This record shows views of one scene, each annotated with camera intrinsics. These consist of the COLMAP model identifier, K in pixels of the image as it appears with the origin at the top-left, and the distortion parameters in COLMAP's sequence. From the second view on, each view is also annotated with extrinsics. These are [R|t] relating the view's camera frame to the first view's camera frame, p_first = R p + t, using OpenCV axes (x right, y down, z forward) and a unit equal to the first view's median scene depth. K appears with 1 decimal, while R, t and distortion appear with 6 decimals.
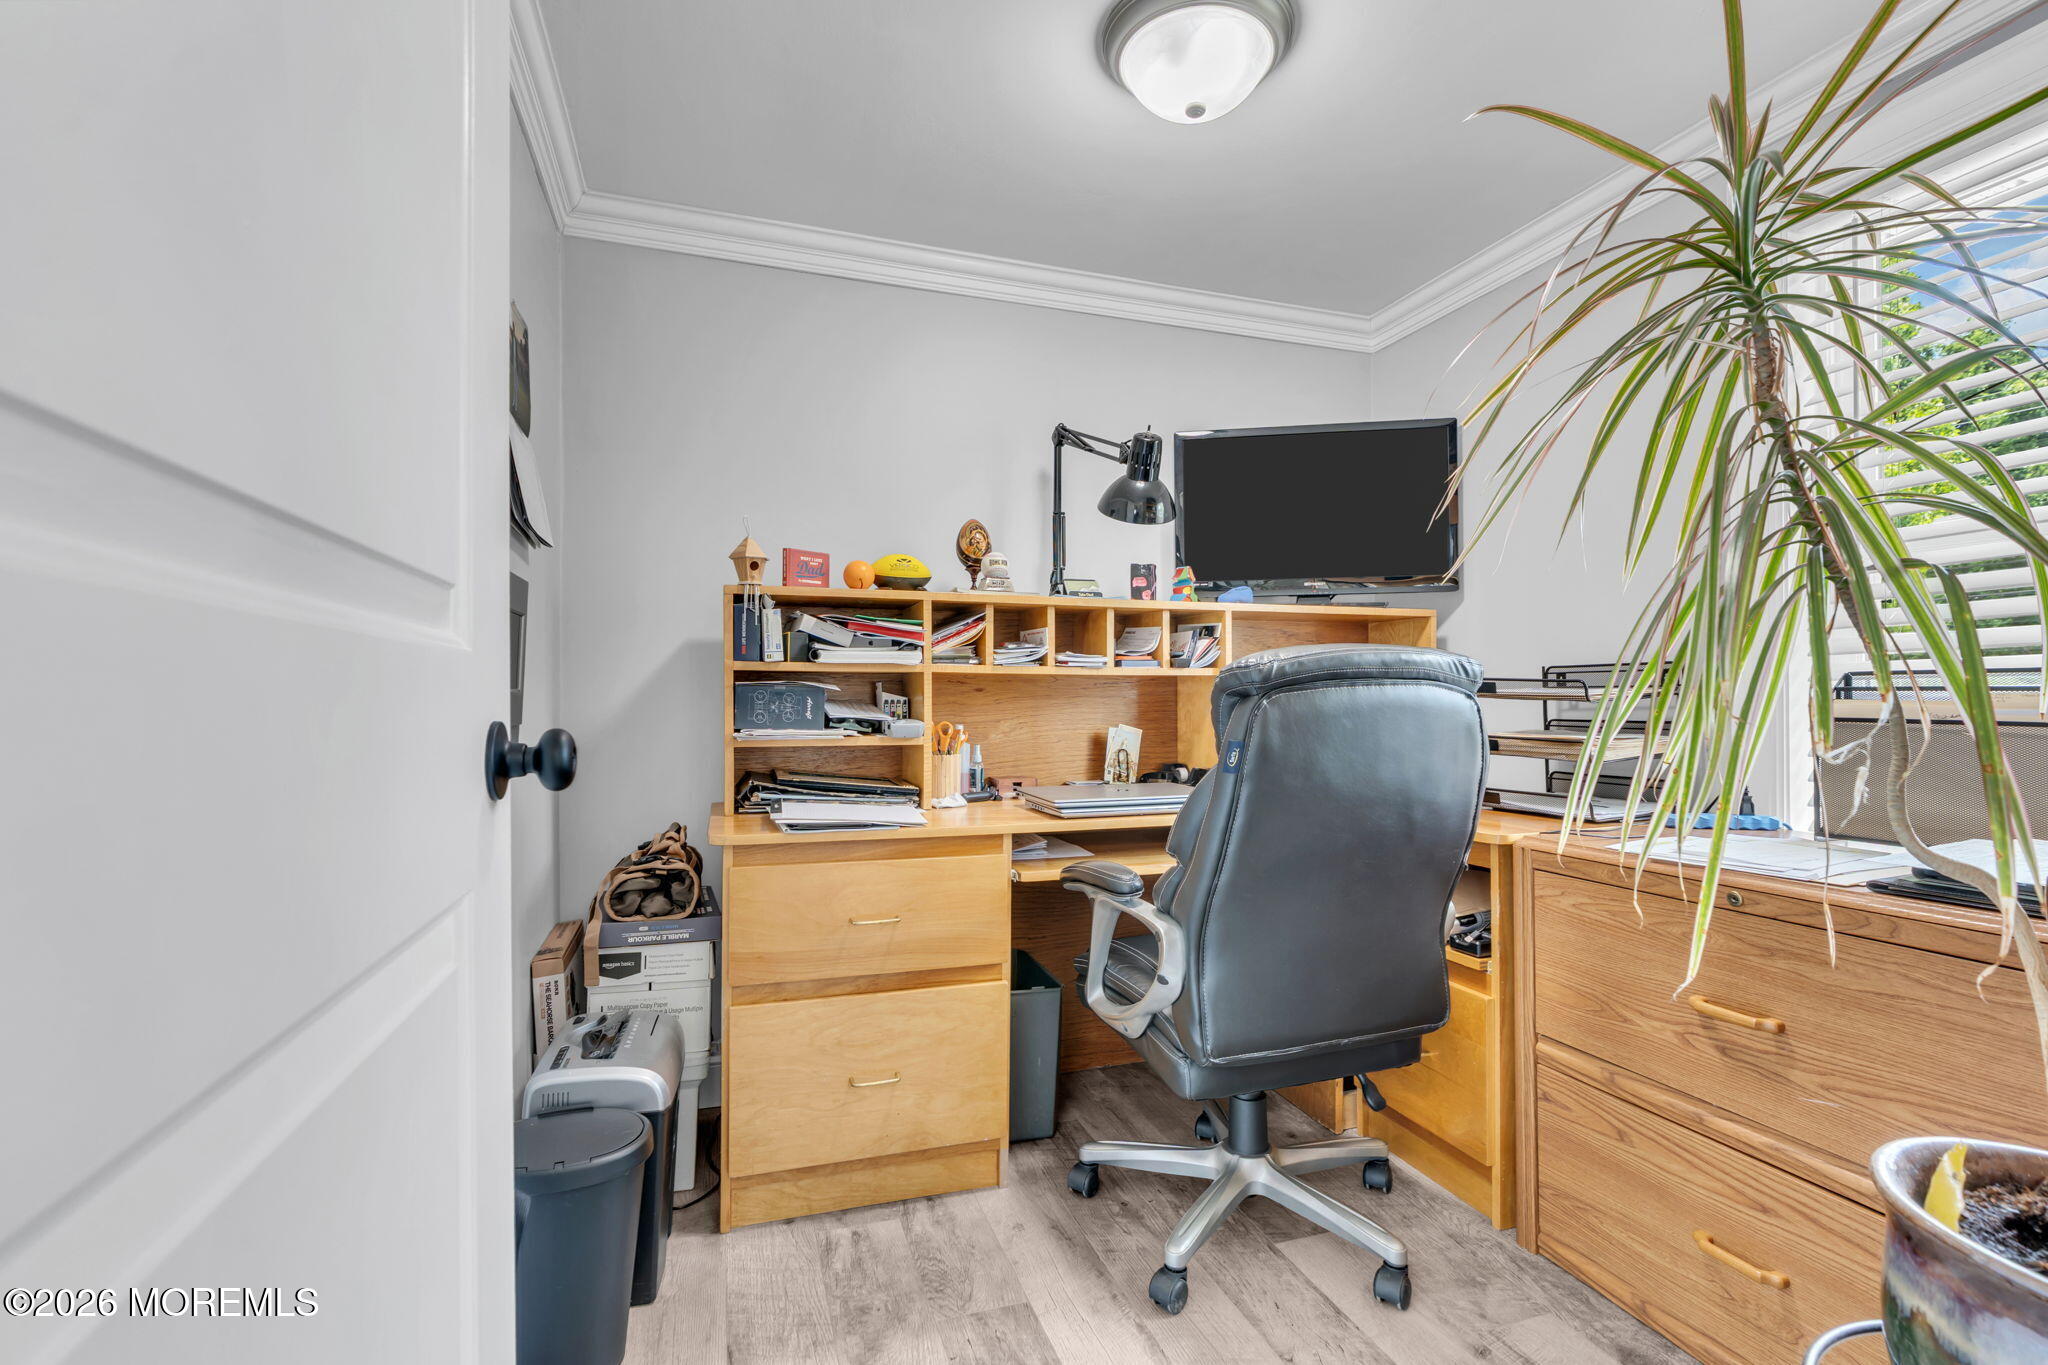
lens RADIAL K [[936.5, 0, 1023.9], [0, 936.5, 687.6], [0, 0, 1]] dist [-0.007631, 0.004563]
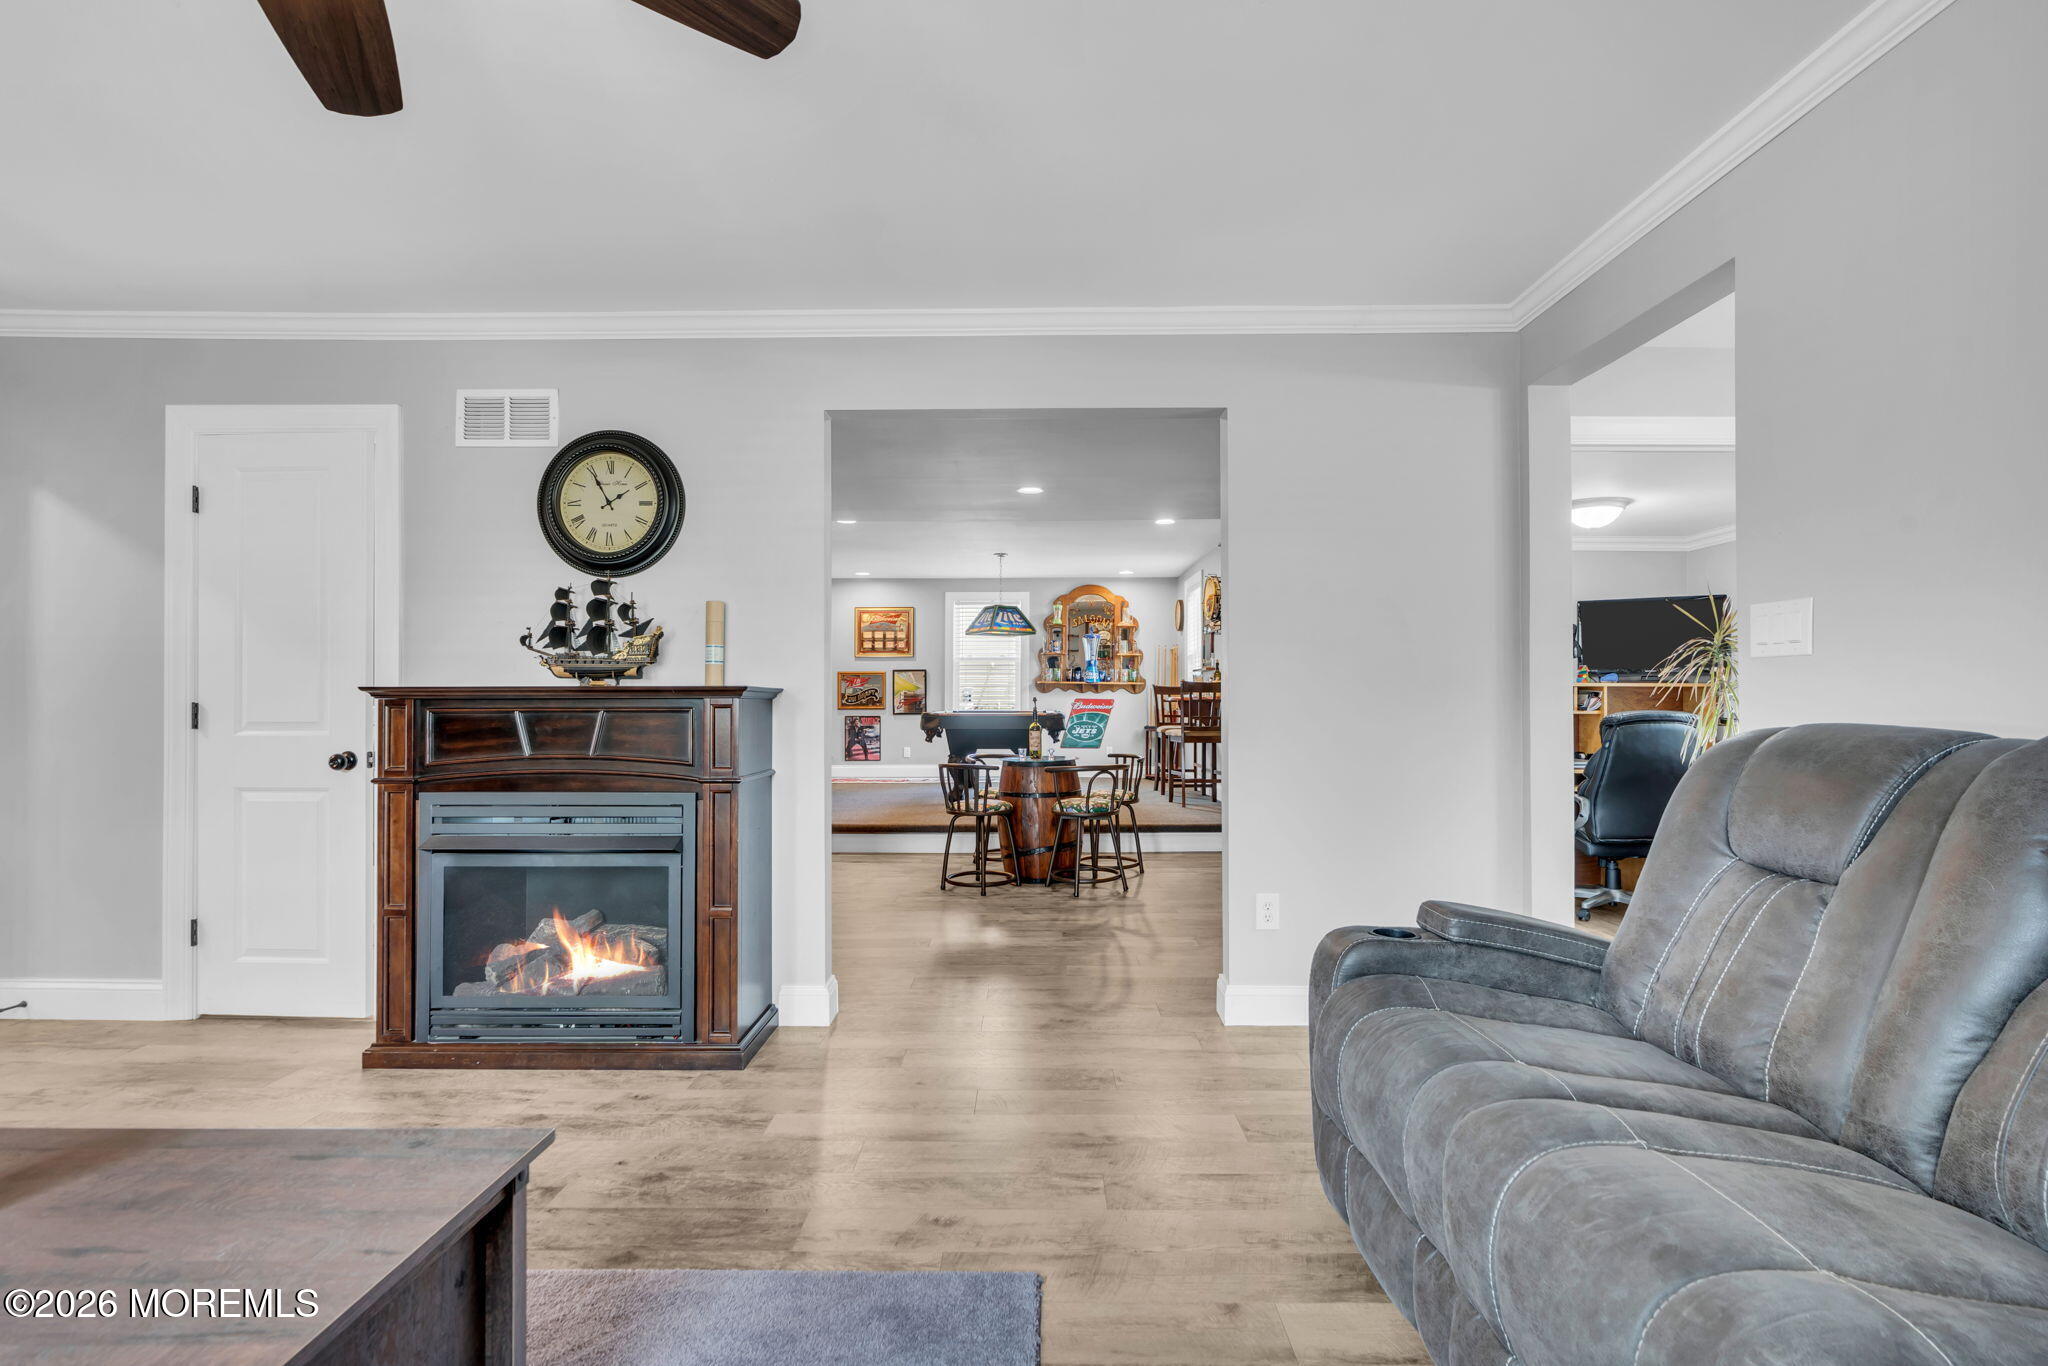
lens RADIAL K [[936.5, 0, 1017.4], [0, 936.5, 689.6], [0, 0, 1]] dist [-0.007631, 0.004563]
pose [[0.940335, -0.000566, -0.340249, -0.404447], [0.000747, 1.000000, 0.000404, -0.081369], [0.340249, -0.000634, 0.940335, -1.858449]]
